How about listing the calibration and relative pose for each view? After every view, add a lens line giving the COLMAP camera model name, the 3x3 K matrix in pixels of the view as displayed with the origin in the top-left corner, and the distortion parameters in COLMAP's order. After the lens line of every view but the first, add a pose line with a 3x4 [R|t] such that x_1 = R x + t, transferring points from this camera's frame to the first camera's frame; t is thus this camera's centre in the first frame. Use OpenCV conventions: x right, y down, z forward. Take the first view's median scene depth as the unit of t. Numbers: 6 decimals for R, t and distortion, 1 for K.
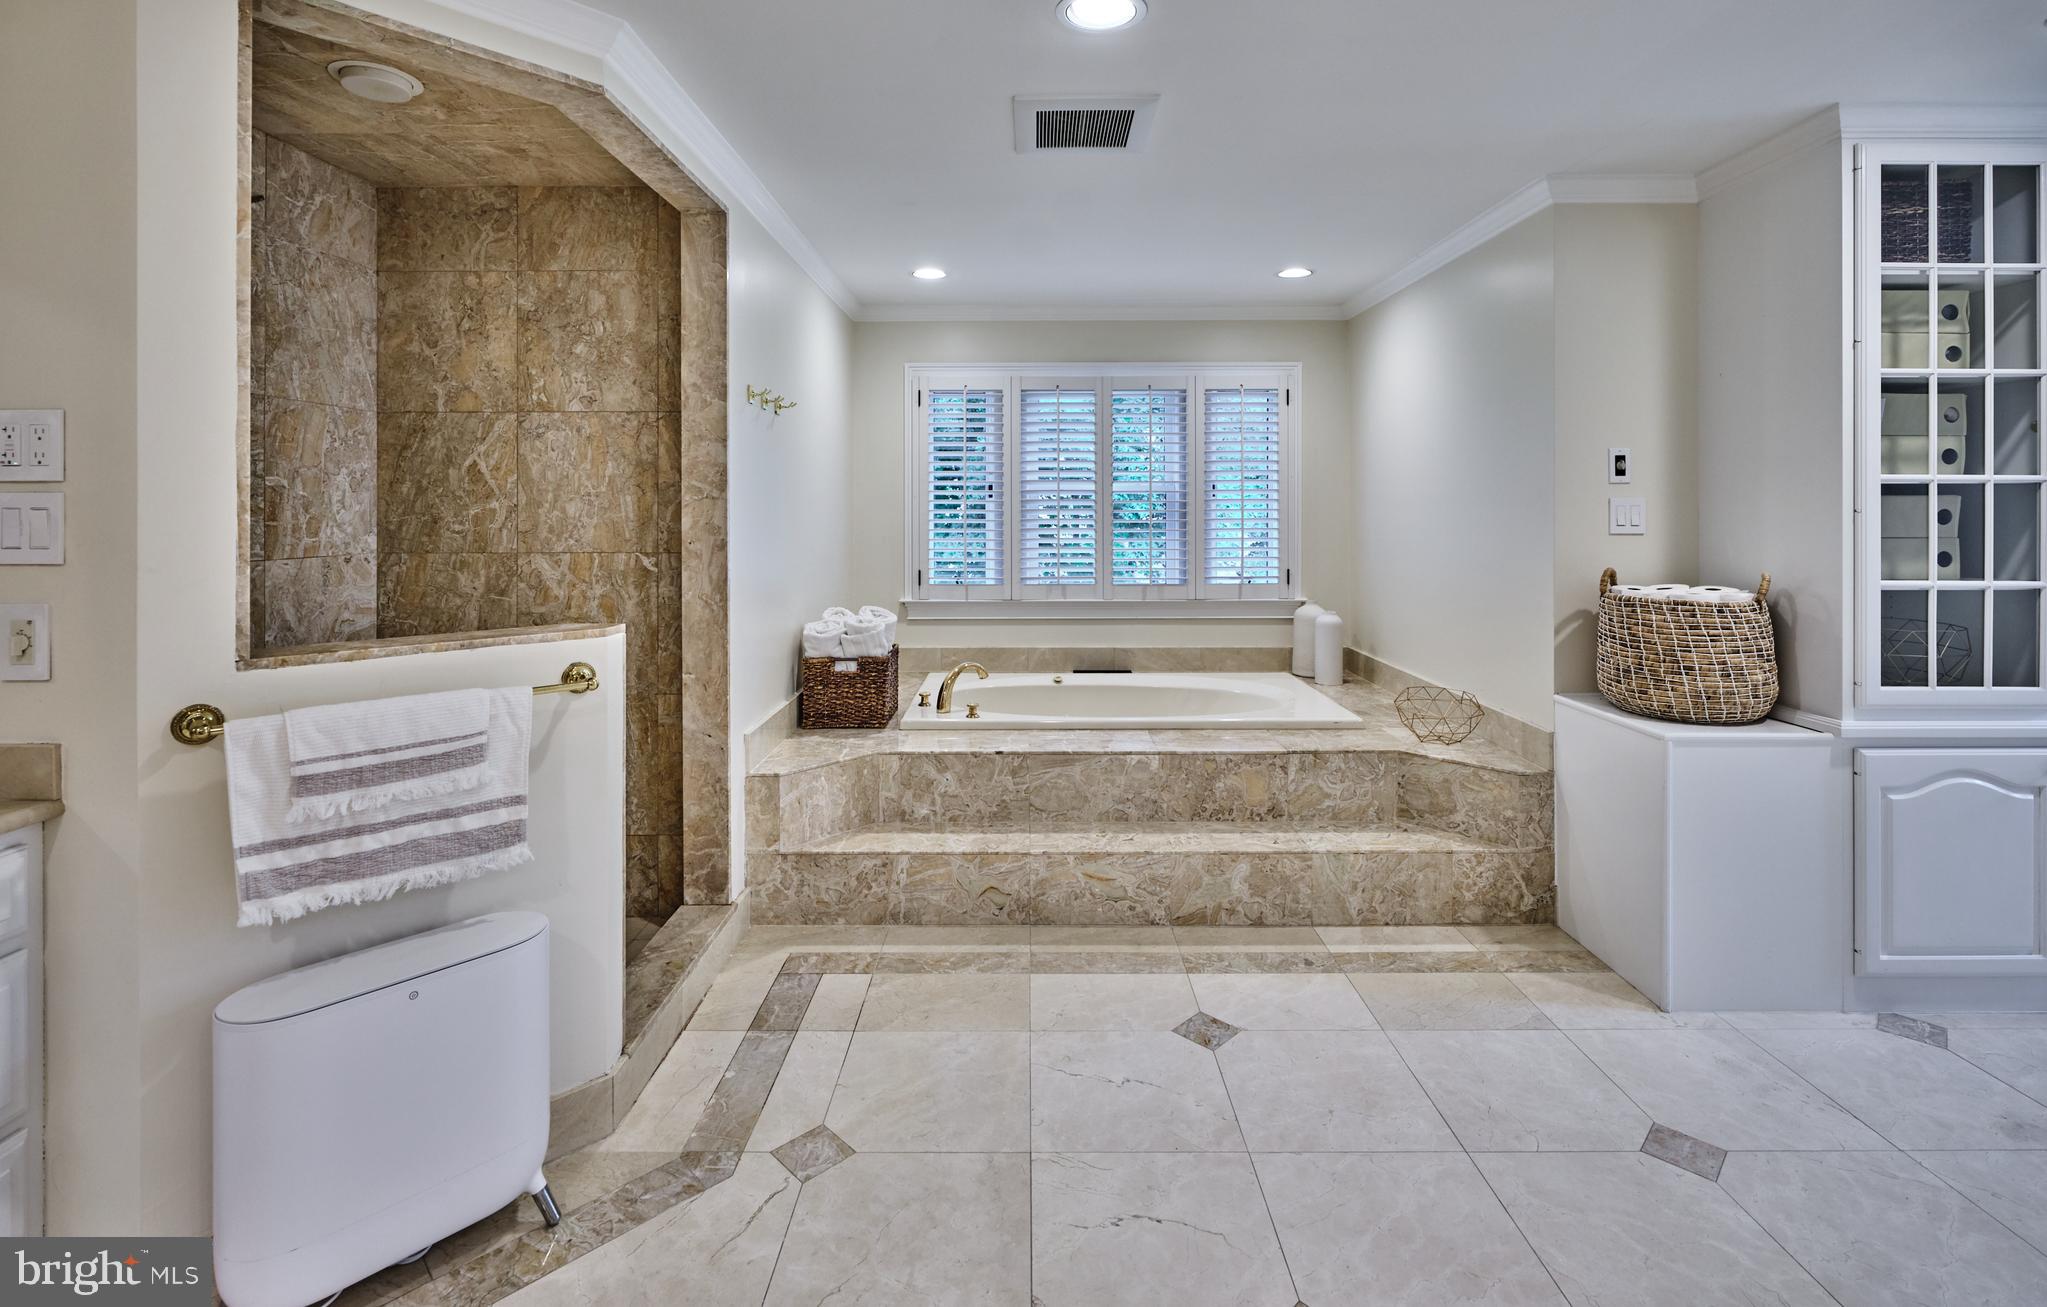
lens RADIAL K [[939.3, 0, 1033.0], [0, 939.3, 516.1], [0, 0, 1]] dist [-0.004024, -0.000135]
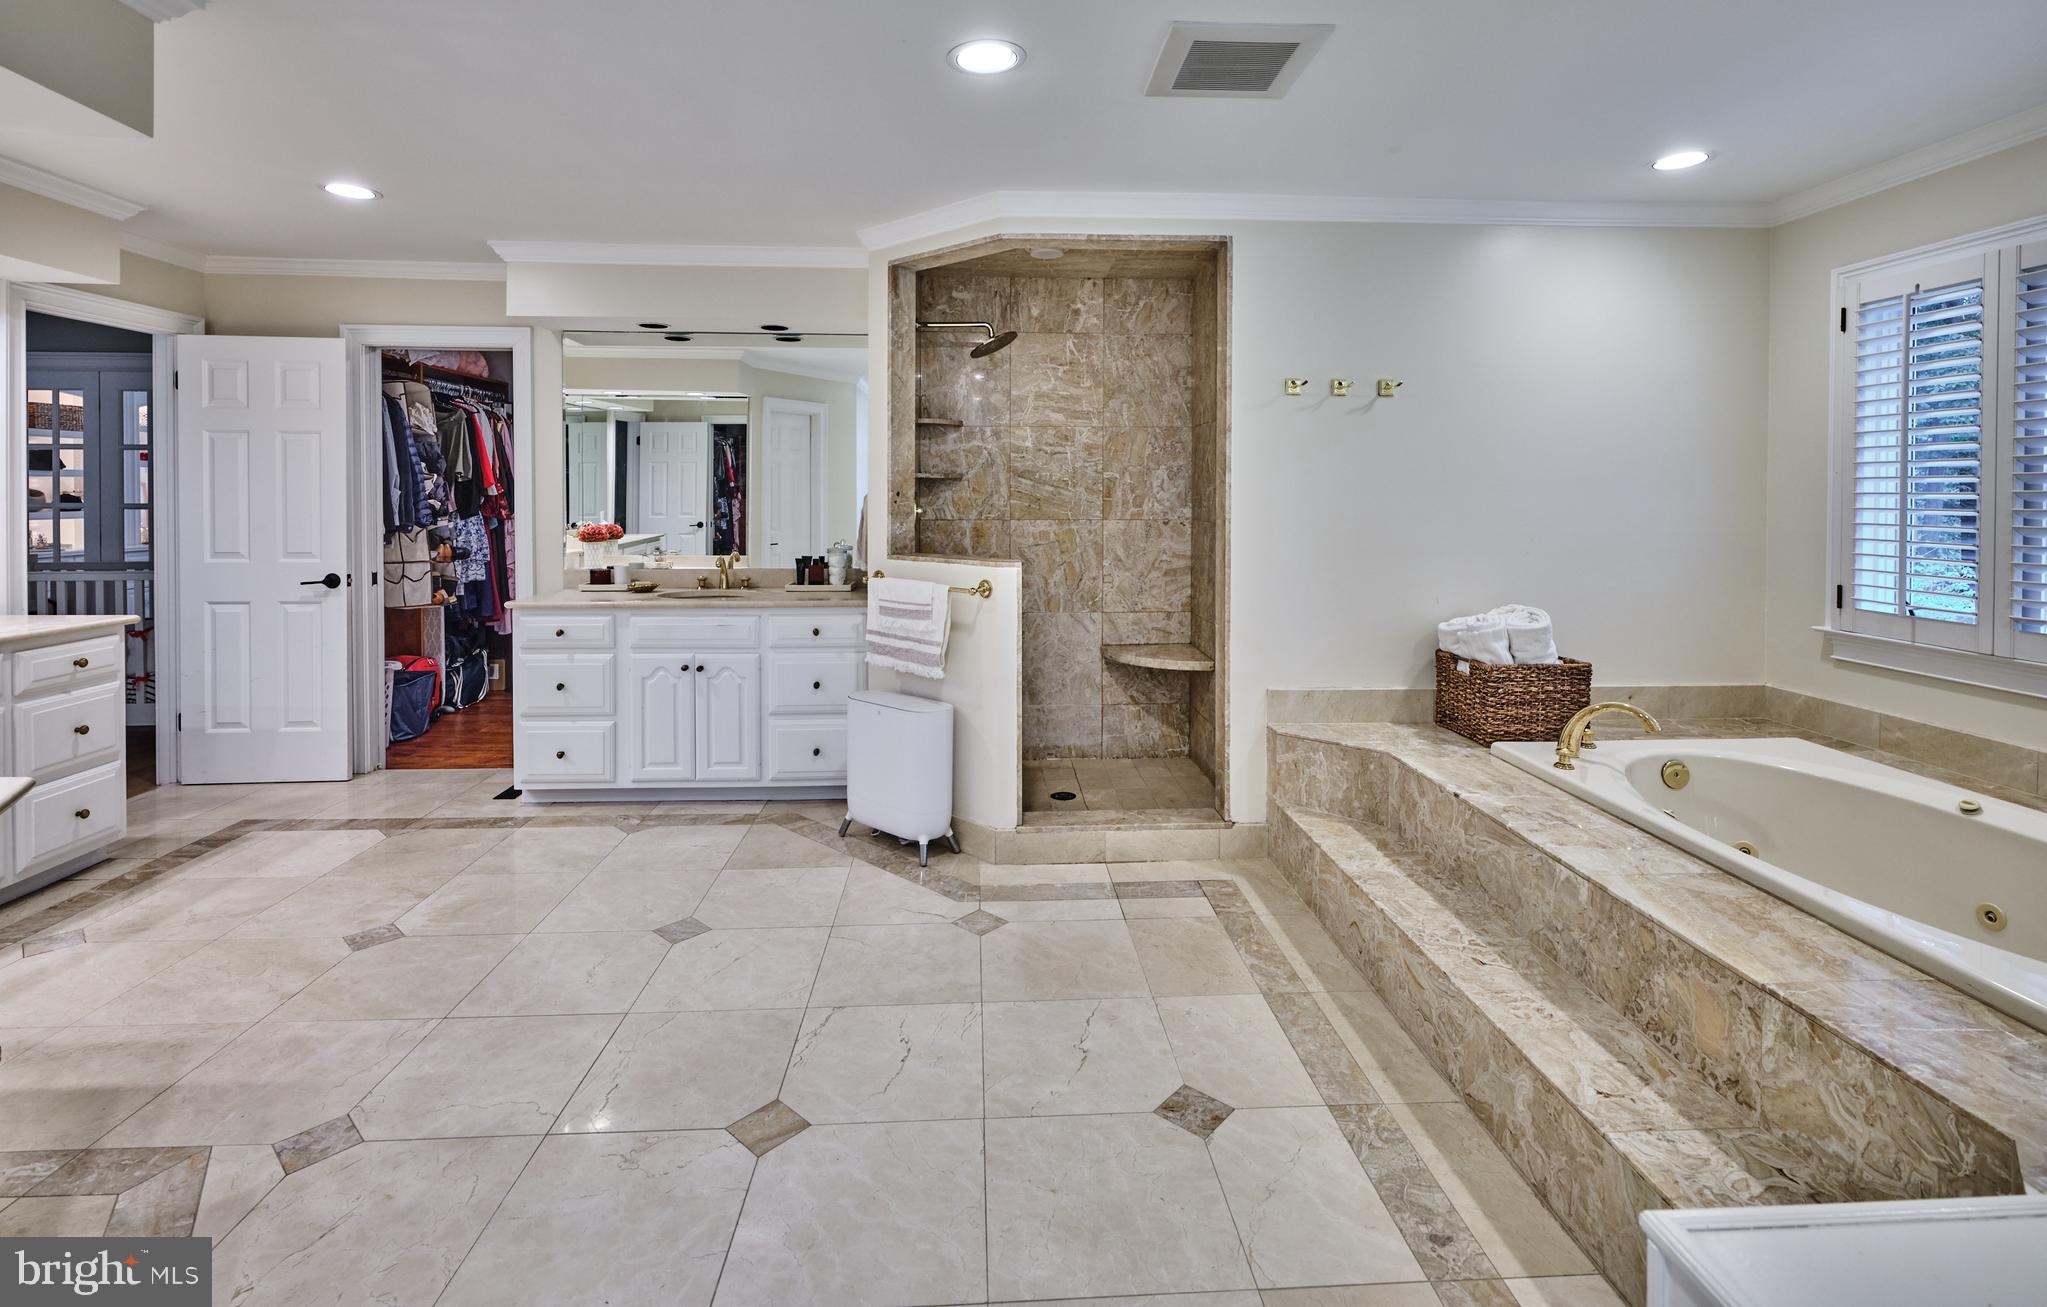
lens RADIAL K [[955.9, 0, 1036.6], [0, 955.9, 521.7], [0, 0, 1]] dist [-0.002490, -0.000394]
pose [[0.044662, 0.031950, -0.998491, 0.886498], [-0.007912, 0.999468, 0.031628, -0.004872], [0.998971, 0.006487, 0.044891, 0.712493]]
